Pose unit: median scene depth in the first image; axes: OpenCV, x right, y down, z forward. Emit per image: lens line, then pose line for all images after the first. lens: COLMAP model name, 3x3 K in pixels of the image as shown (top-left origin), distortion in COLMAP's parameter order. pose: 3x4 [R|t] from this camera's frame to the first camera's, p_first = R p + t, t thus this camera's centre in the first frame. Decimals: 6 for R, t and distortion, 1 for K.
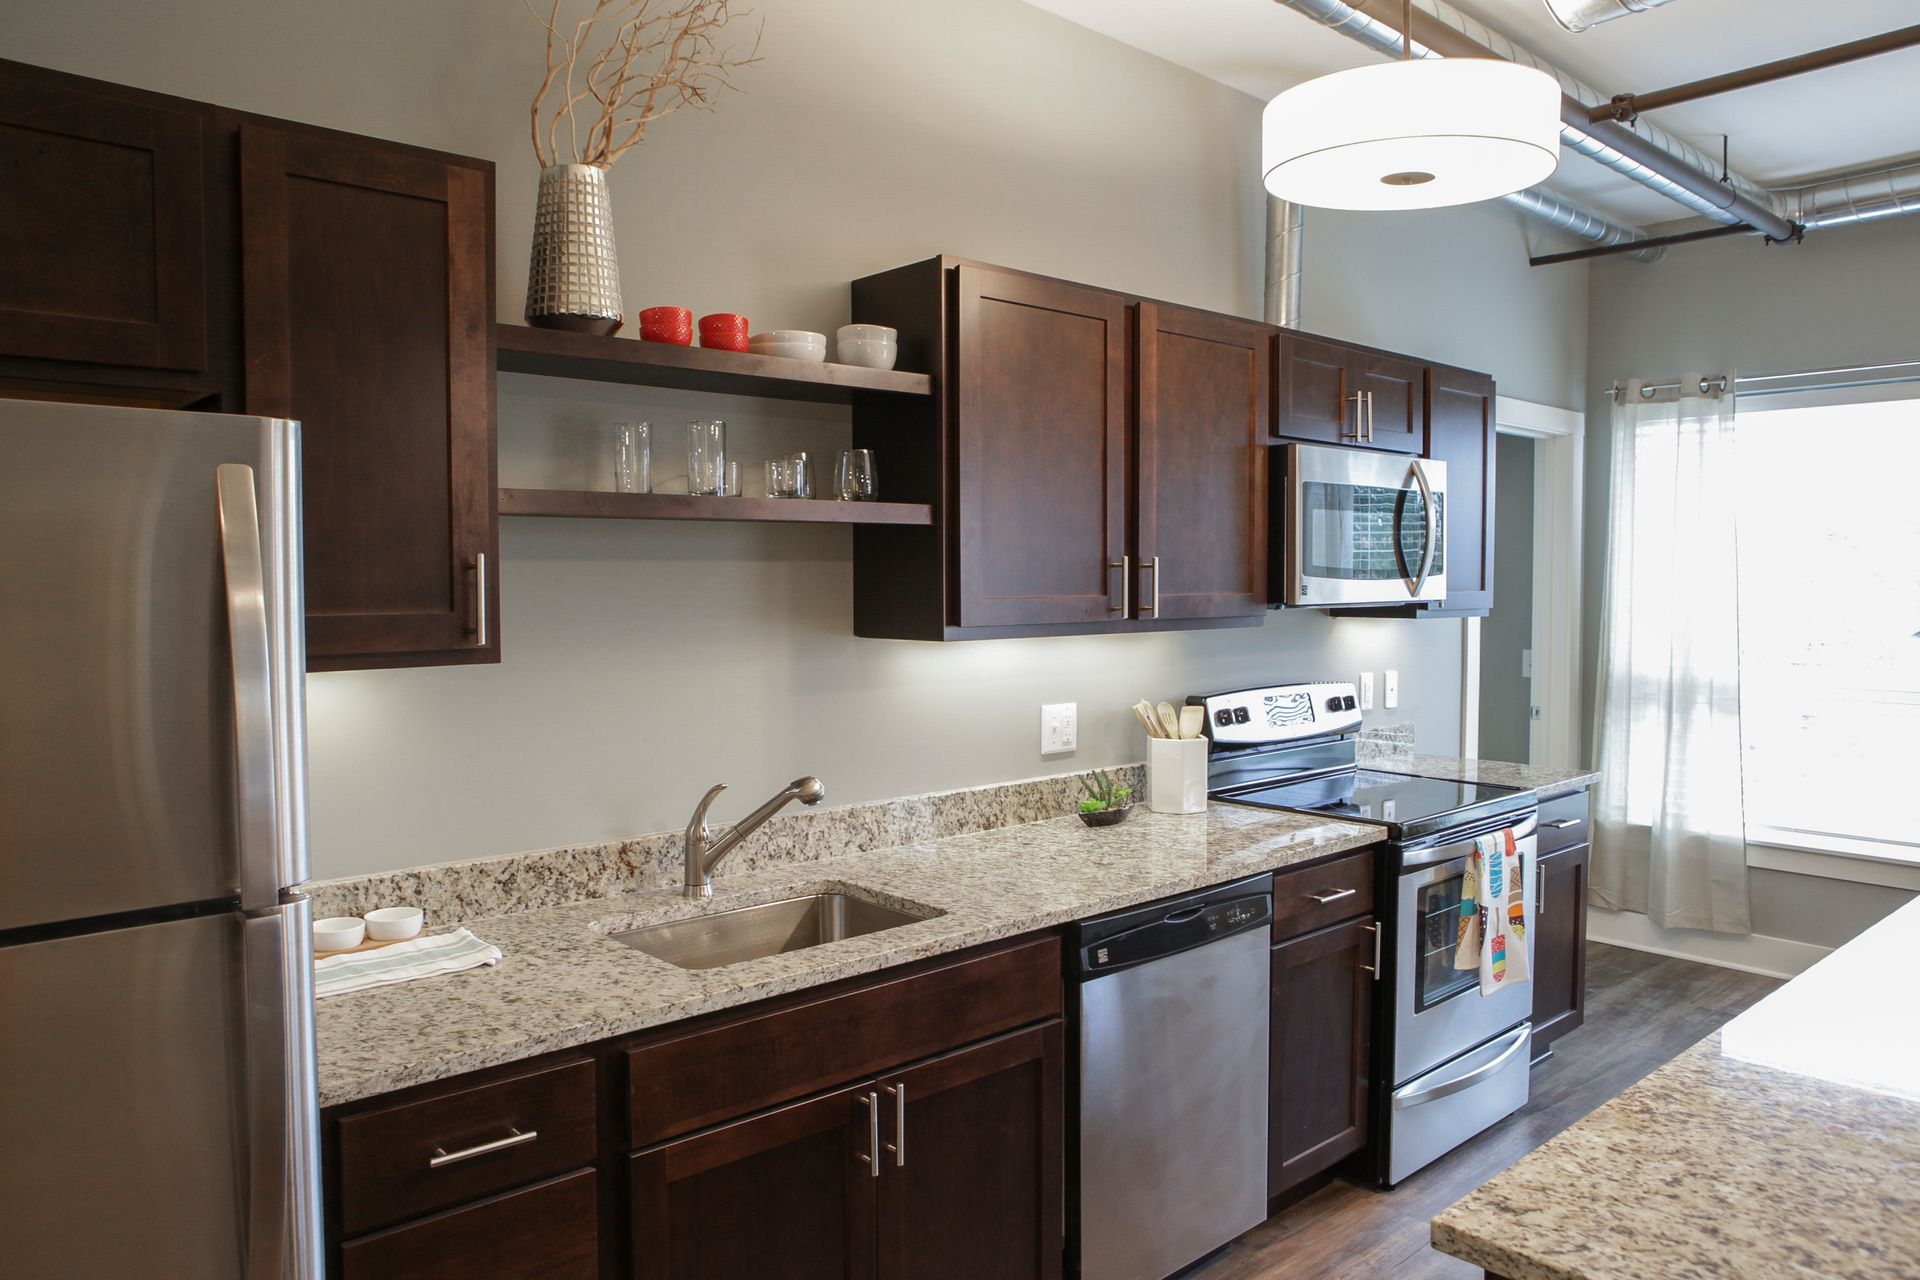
lens RADIAL K [[1311.8, 0, 959.0], [0, 1311.8, 641.7], [0, 0, 1]] dist [-0.052746, 0.001871]
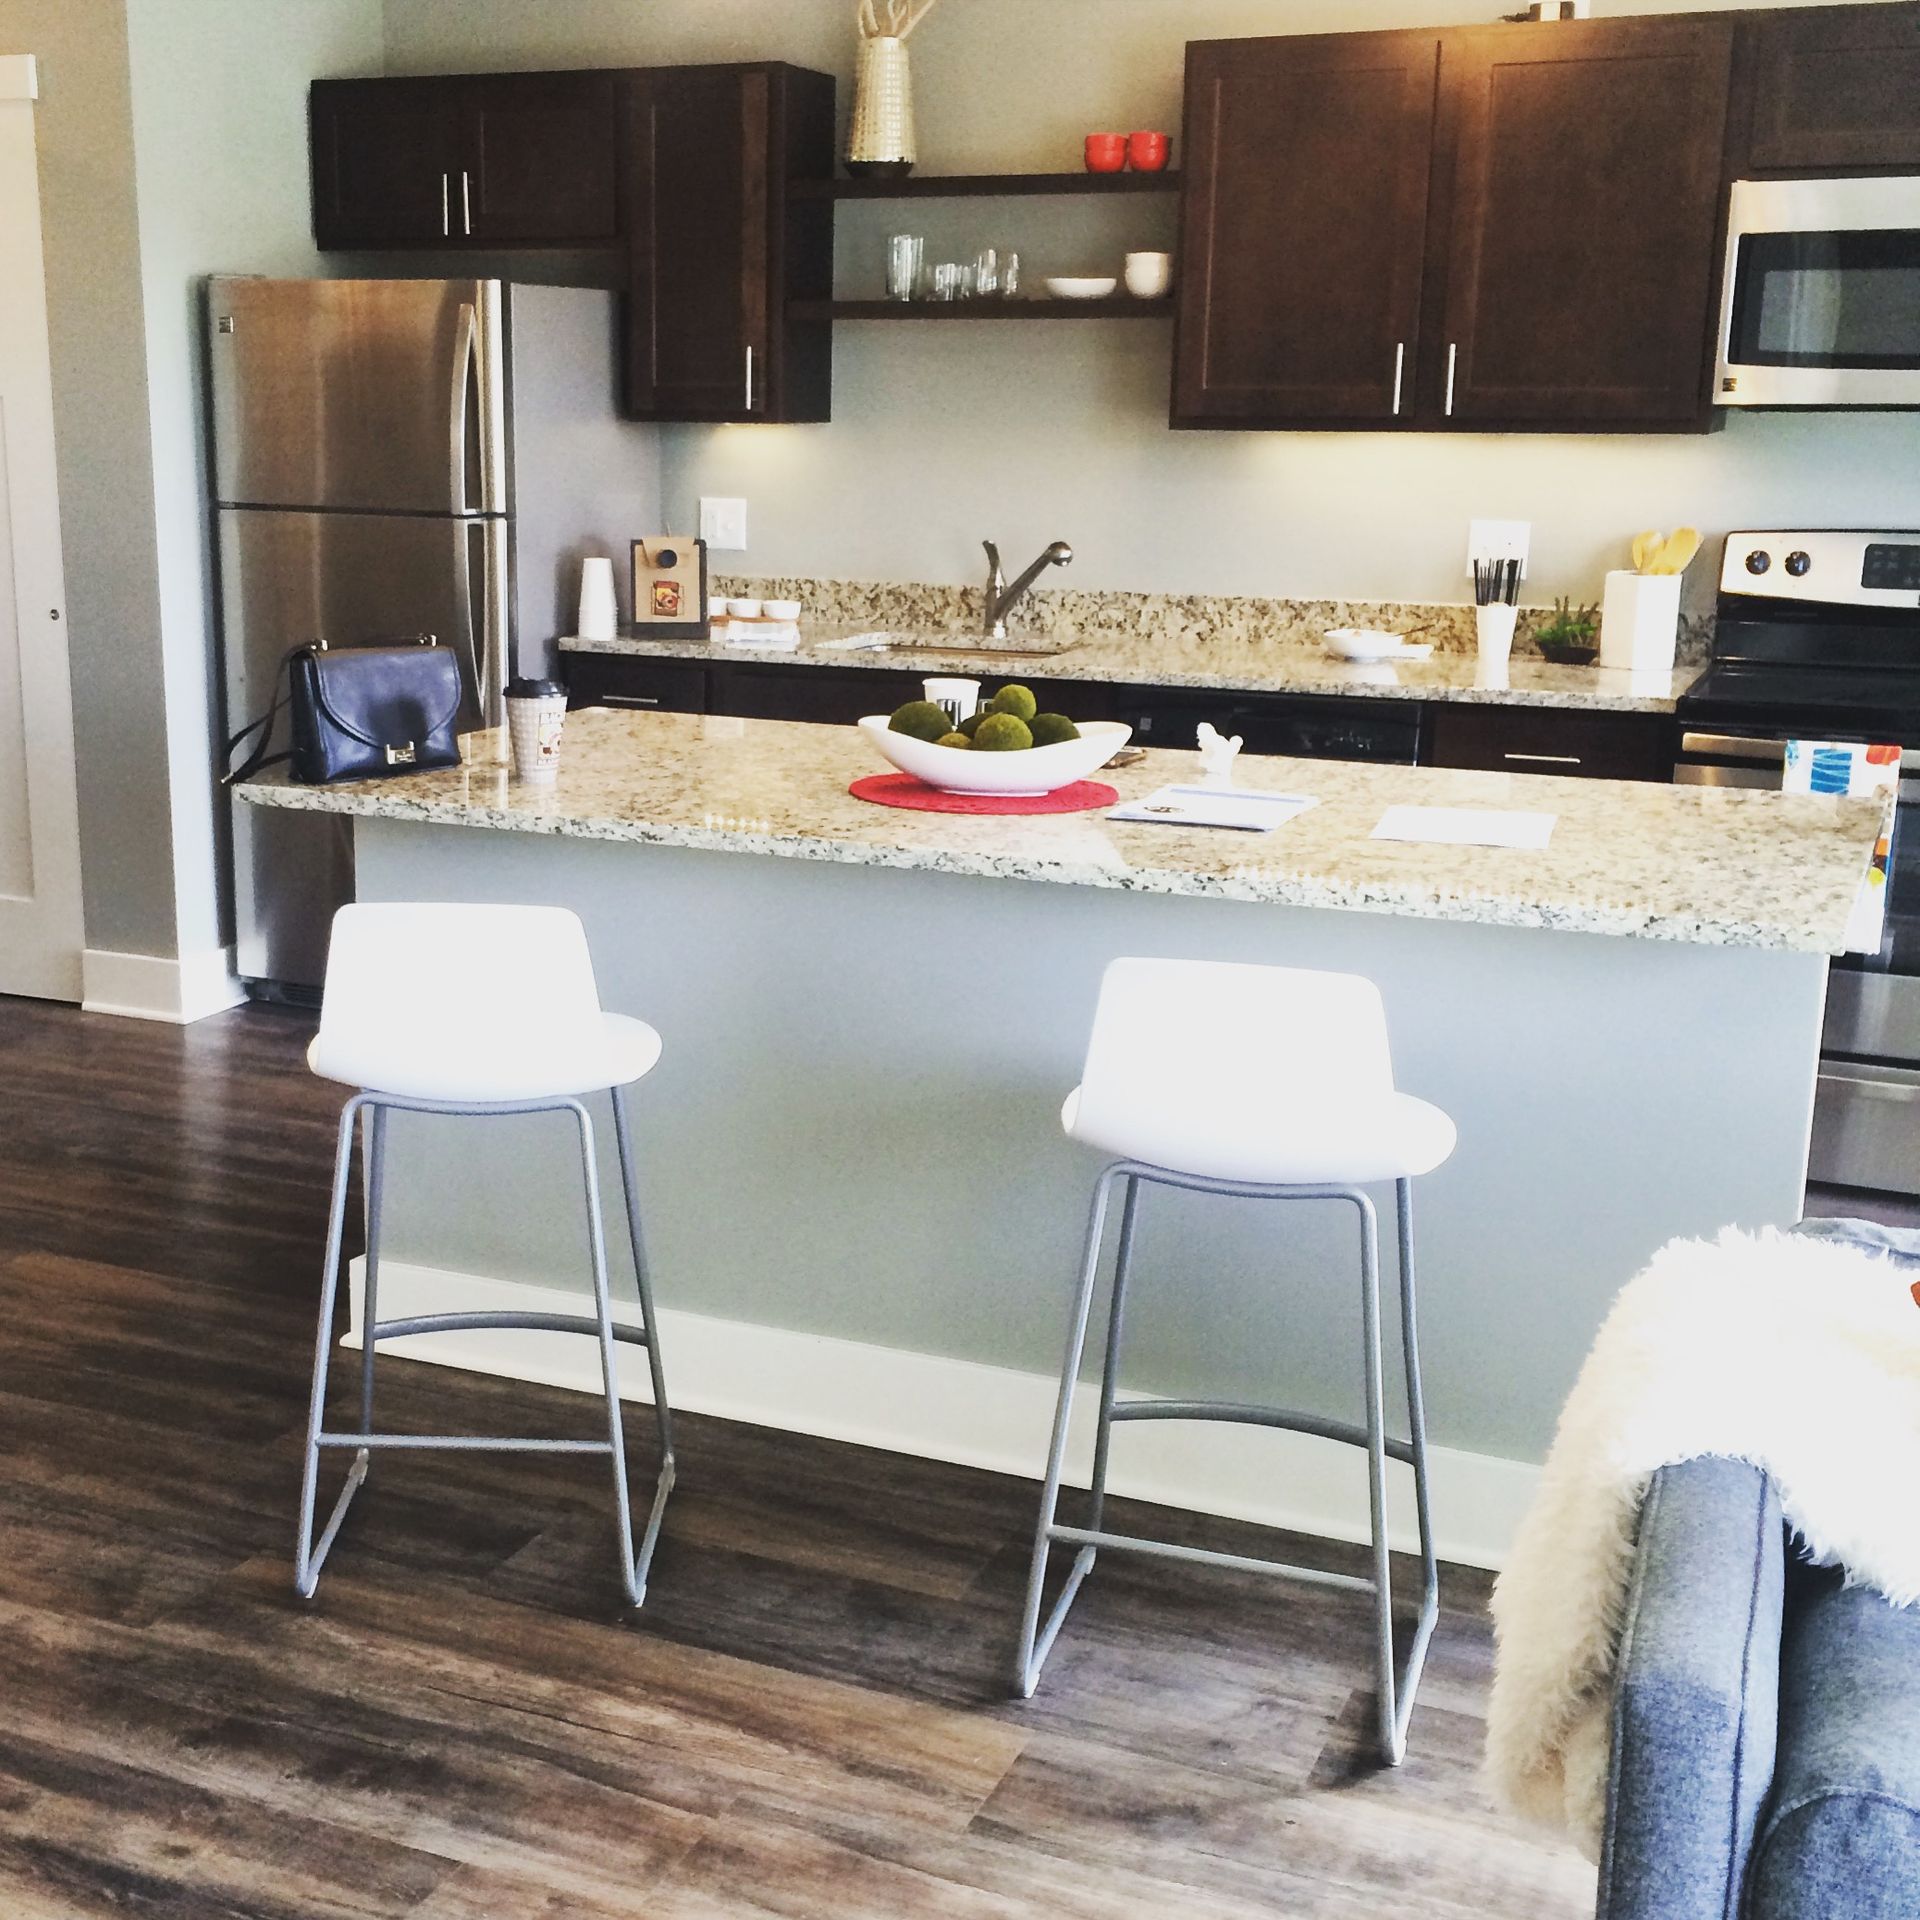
lens RADIAL K [[2524.0, 0, 766.8], [0, 2524.0, 1005.6], [0, 0, 1]] dist [0.035411, -0.007778]
pose [[0.393781, 0.232288, -0.889370, 1.645369], [-0.050534, 0.971551, 0.231377, -0.003777], [0.917814, -0.046168, 0.394317, -0.114914]]
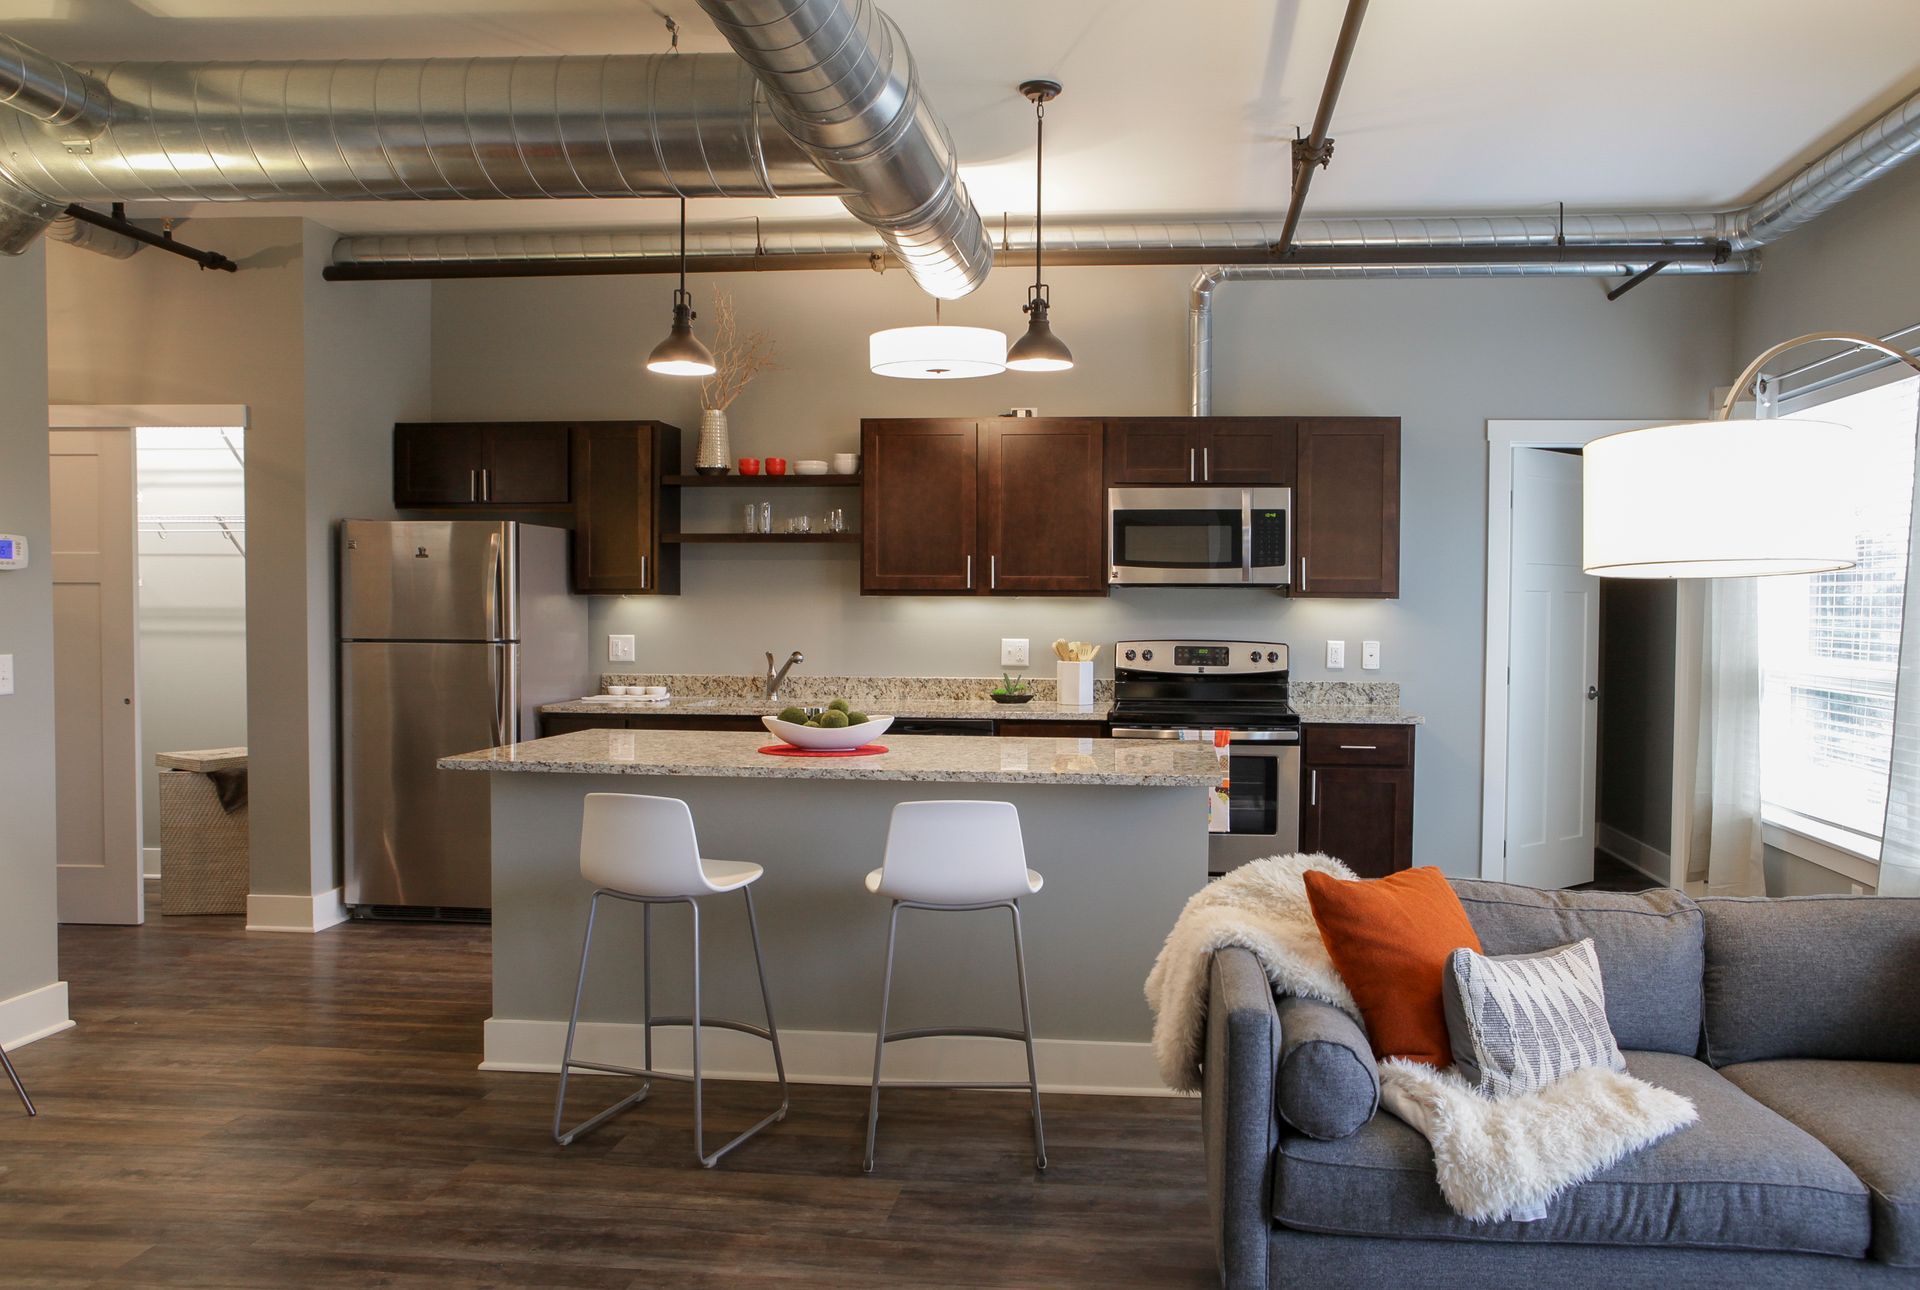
lens RADIAL K [[1425.4, 0, 1051.5], [0, 1425.4, 648.7], [0, 0, 1]] dist [-0.060020, 0.077501]
pose [[0.687446, 0.034053, -0.725437, 1.772862], [-0.043583, 0.999034, 0.005596, 0.055687], [0.724927, 0.027770, 0.688266, -0.362953]]
